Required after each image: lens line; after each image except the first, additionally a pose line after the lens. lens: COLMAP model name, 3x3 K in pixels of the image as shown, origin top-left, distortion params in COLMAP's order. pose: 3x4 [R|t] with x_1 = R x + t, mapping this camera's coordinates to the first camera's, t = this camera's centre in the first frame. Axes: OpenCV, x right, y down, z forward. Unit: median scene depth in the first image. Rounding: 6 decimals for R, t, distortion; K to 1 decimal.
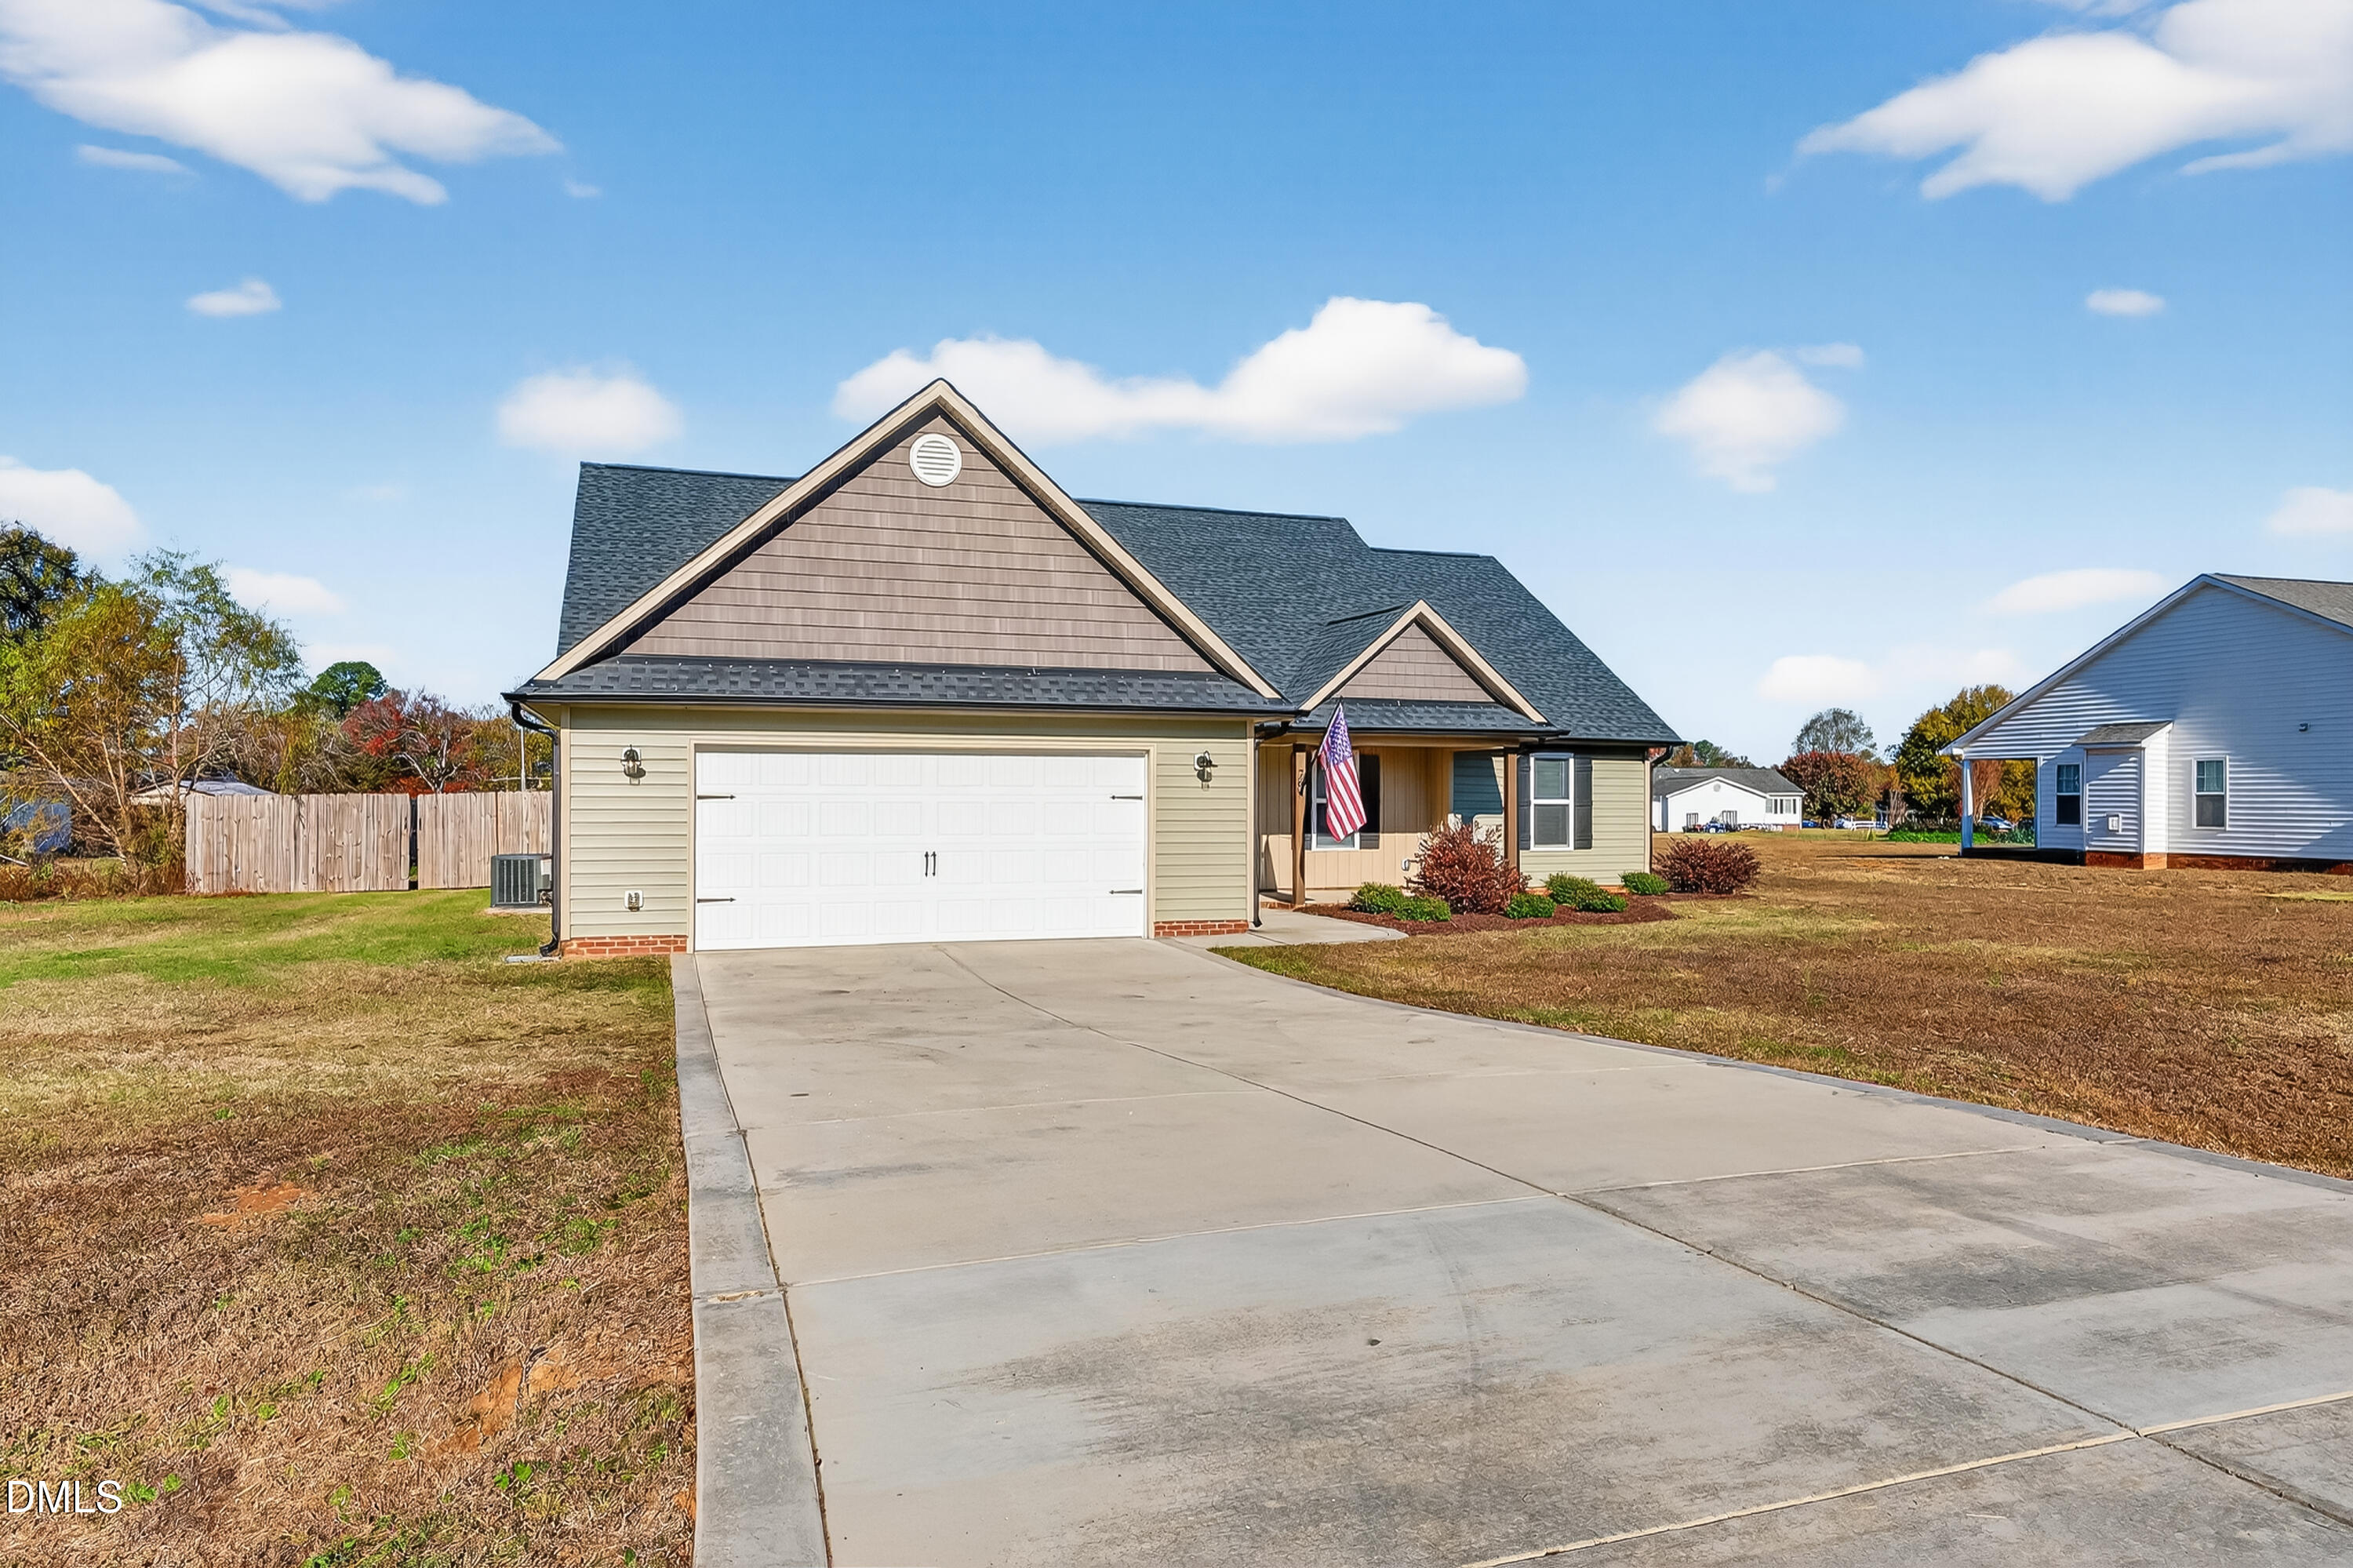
lens RADIAL K [[1669.4, 0, 1186.9], [0, 1669.4, 788.0], [0, 0, 1]] dist [-0.004782, -0.001524]
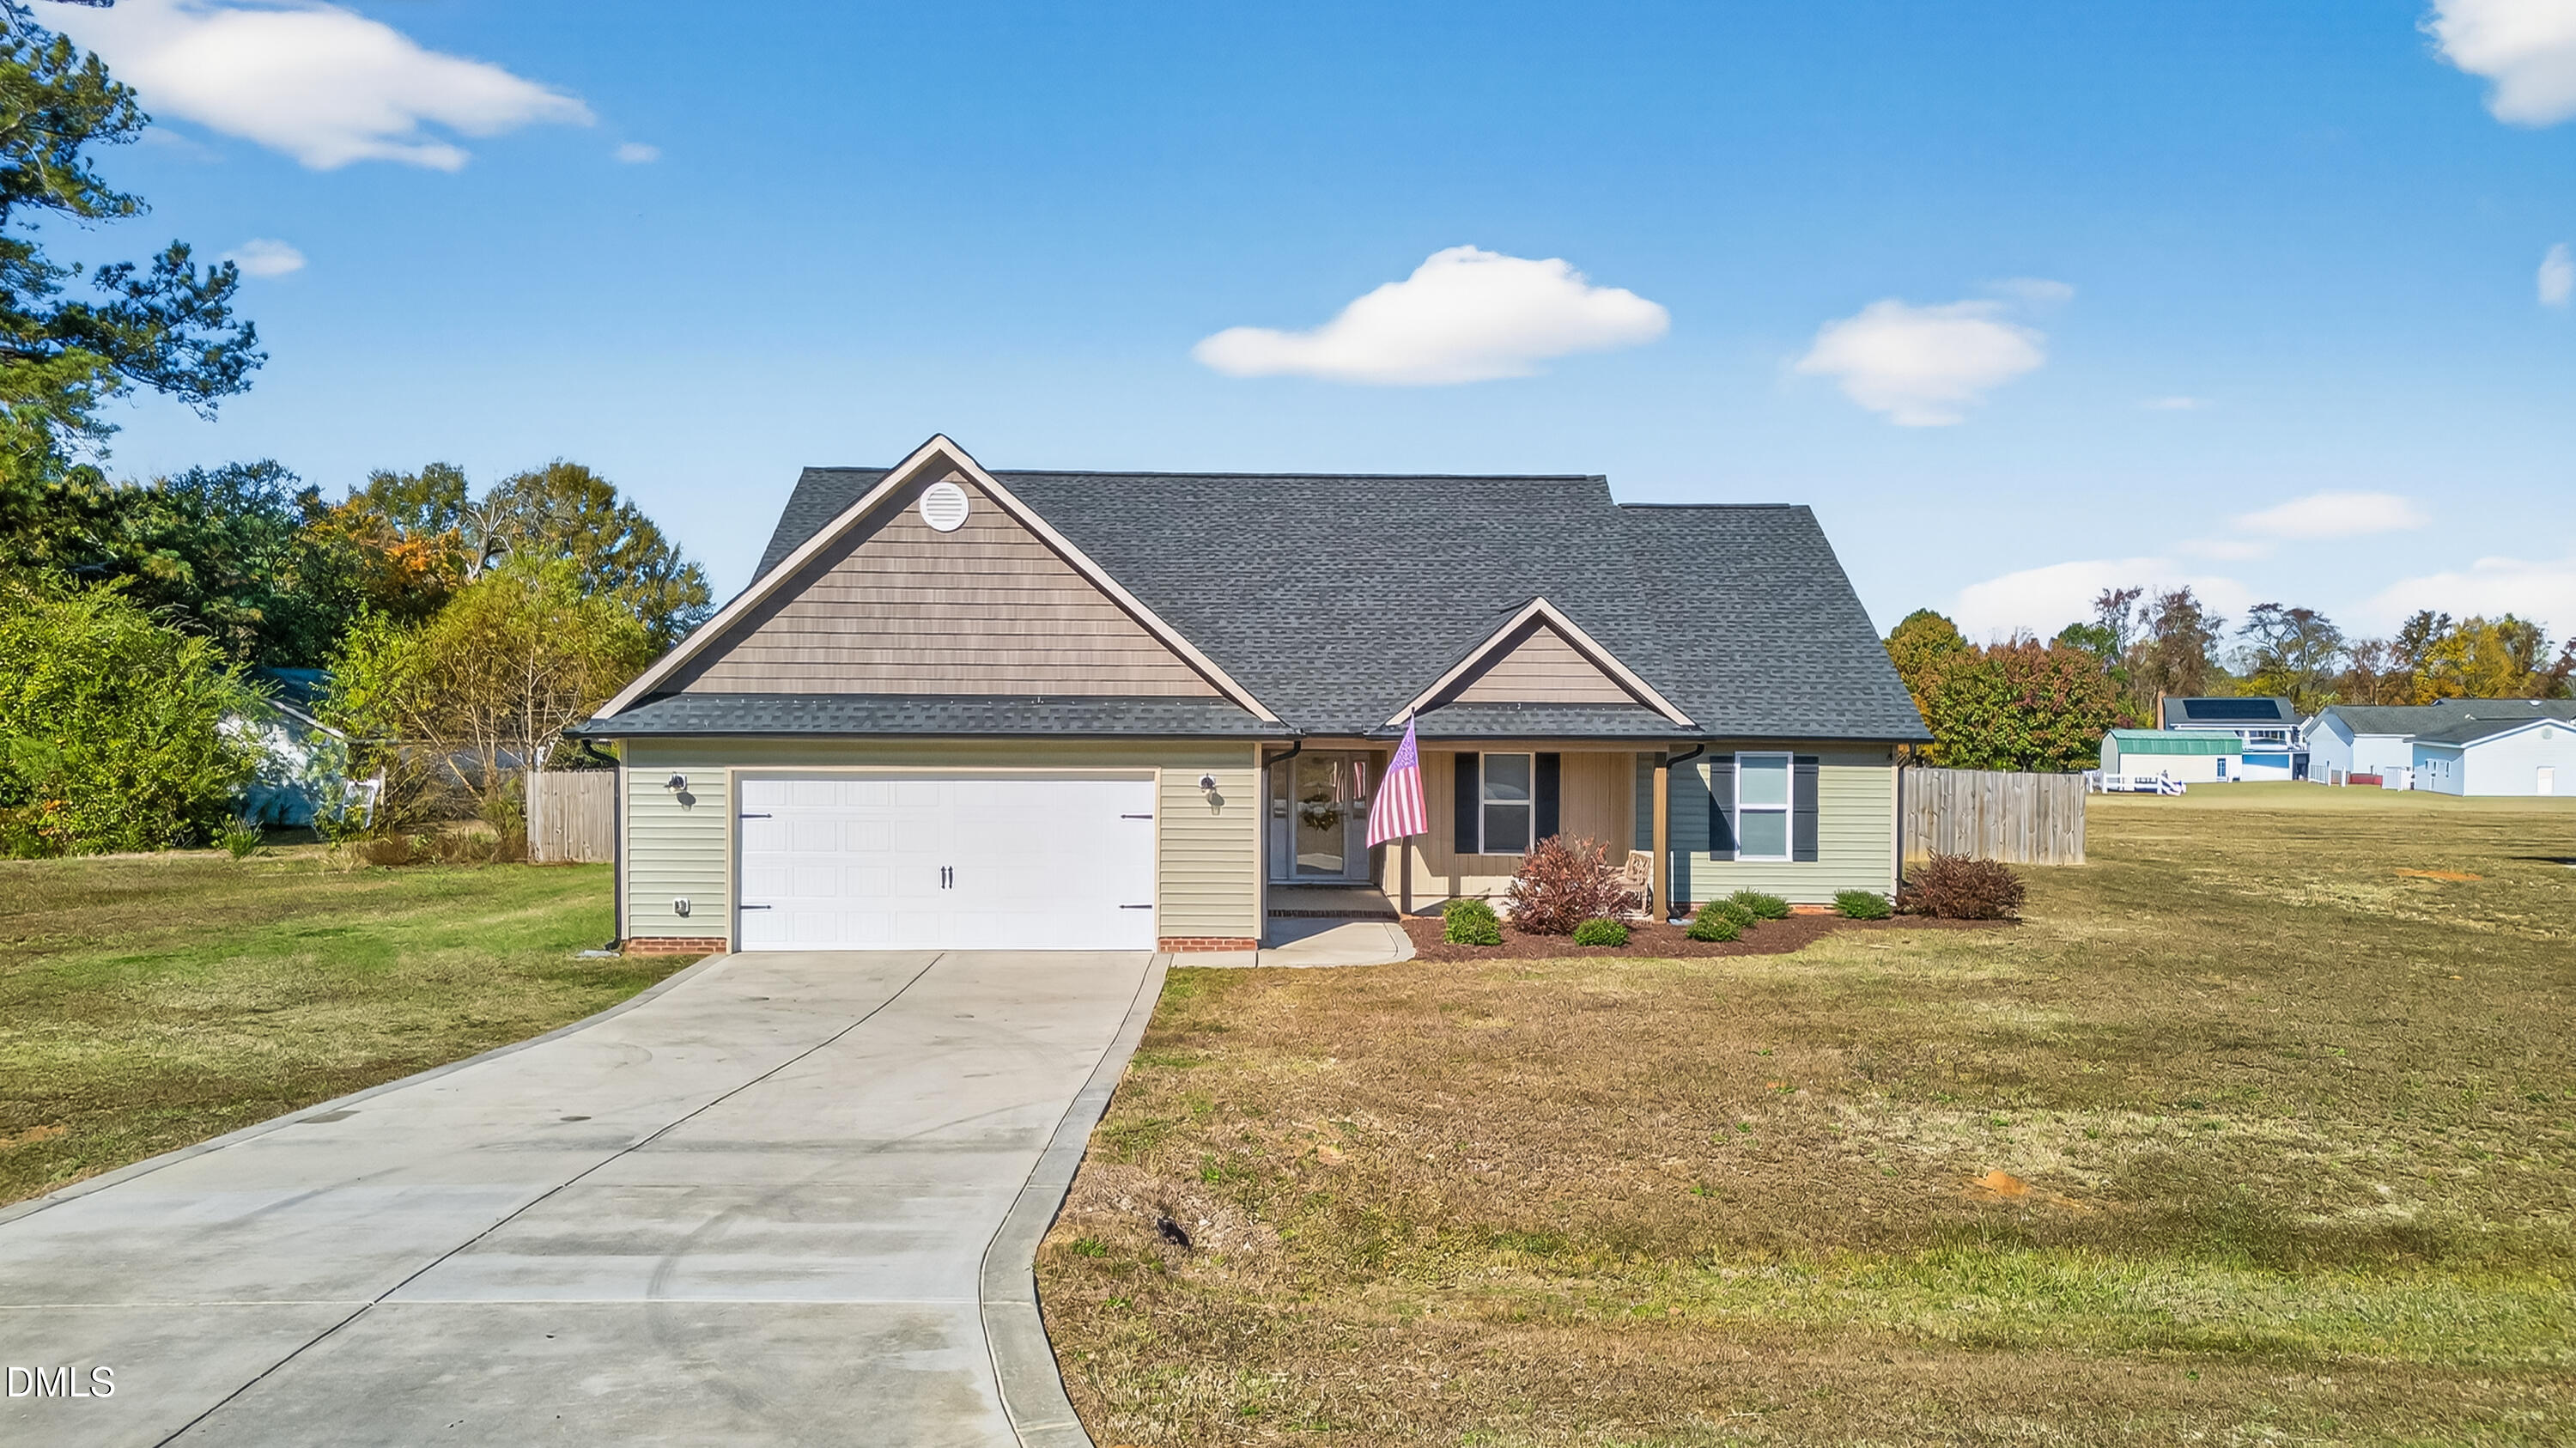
lens RADIAL K [[2206.2, 0, 1288.0], [0, 2206.2, 724.0], [0, 0, 1]] dist [0.159457, -0.247416]
pose [[0.931028, 0.007570, -0.364868, 0.574509], [0.000518, 0.999756, 0.022064, -0.085653], [0.364947, -0.020731, 0.930798, -0.258600]]
